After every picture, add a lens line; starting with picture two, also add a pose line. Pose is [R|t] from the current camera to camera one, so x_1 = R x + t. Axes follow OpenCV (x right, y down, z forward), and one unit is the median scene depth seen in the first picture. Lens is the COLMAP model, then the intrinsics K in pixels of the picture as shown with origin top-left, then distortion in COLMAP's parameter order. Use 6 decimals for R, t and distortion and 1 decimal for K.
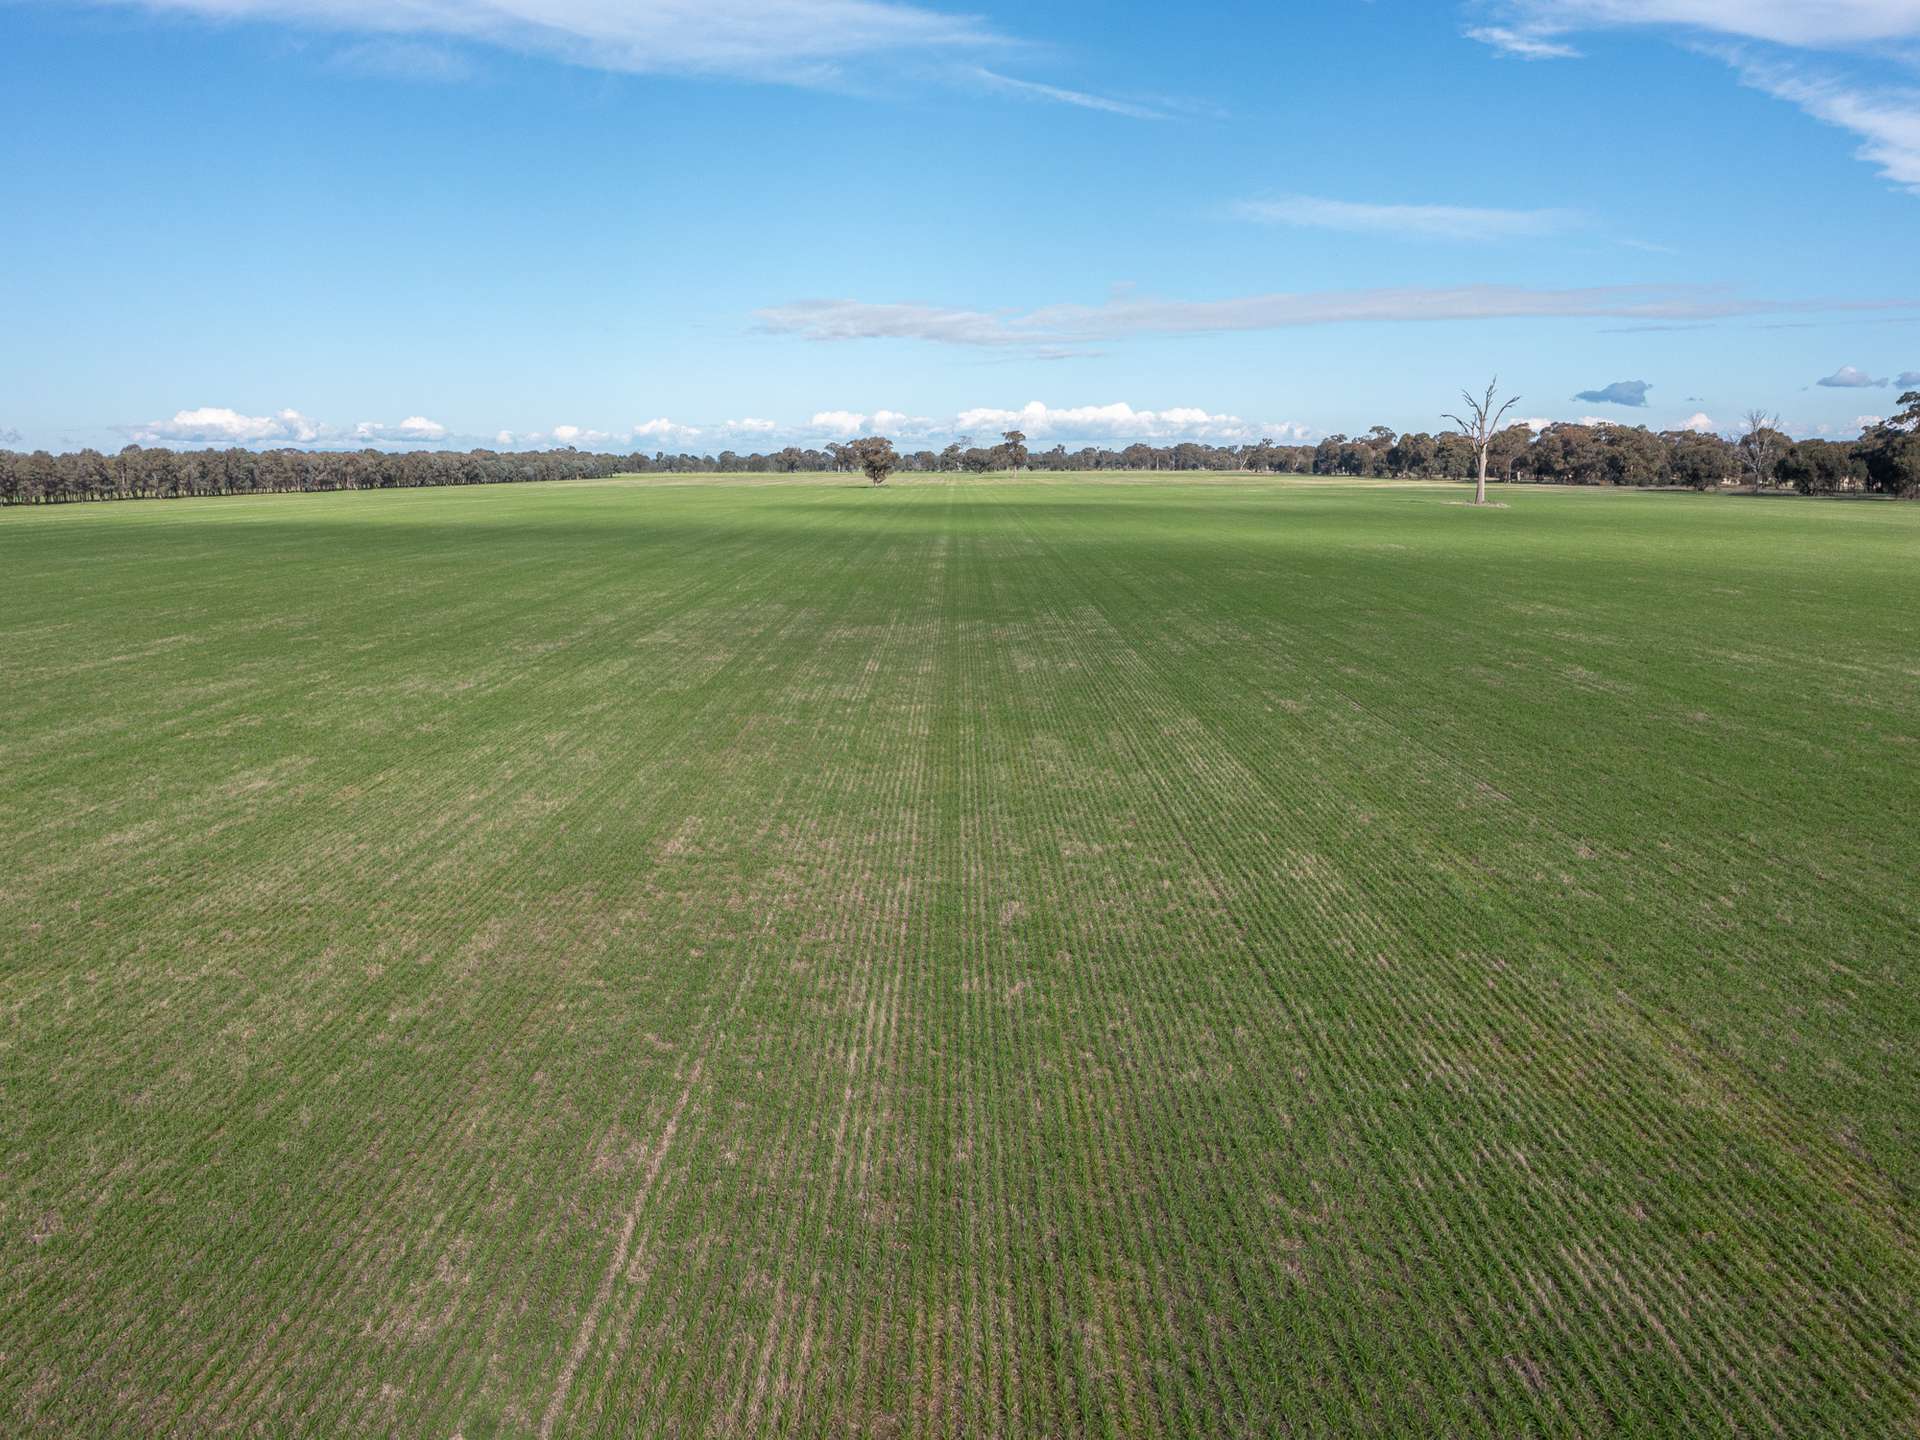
lens RADIAL K [[1551.2, 0, 897.5], [0, 1551.2, 716.5], [0, 0, 1]] dist [-0.017931, -0.007475]
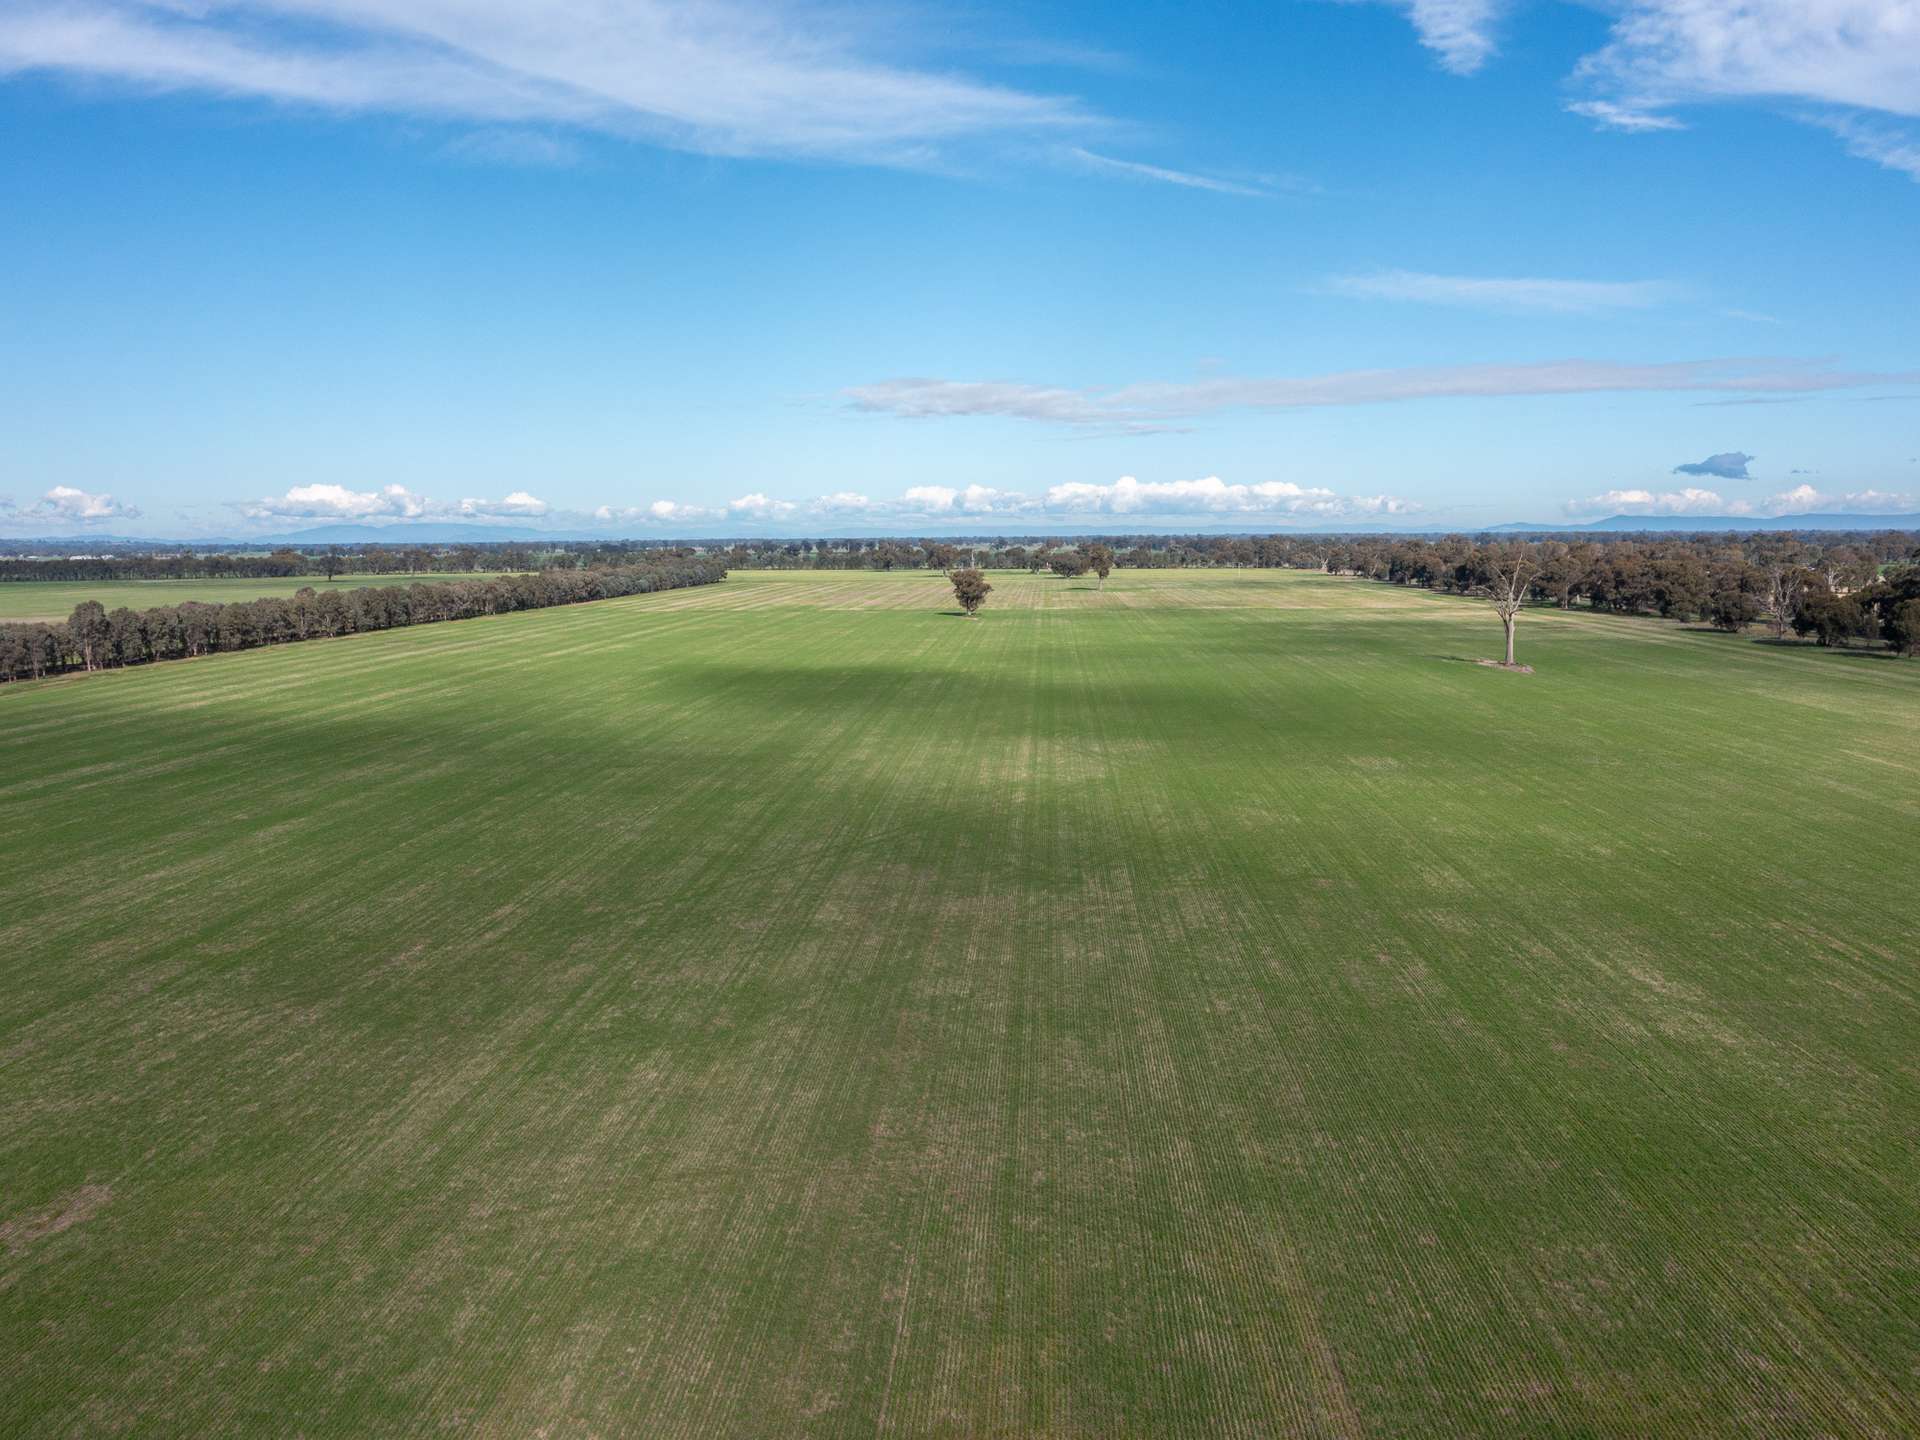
lens RADIAL K [[1717.1, 0, 960.0], [0, 1717.1, 720.0], [0, 0, 1]] dist [-0.023977, -0.012246]
pose [[0.999759, 0.016902, -0.014011, -0.001903], [-0.016955, 0.999850, -0.003665, -0.063557], [0.013947, 0.003902, 0.999895, -0.180077]]
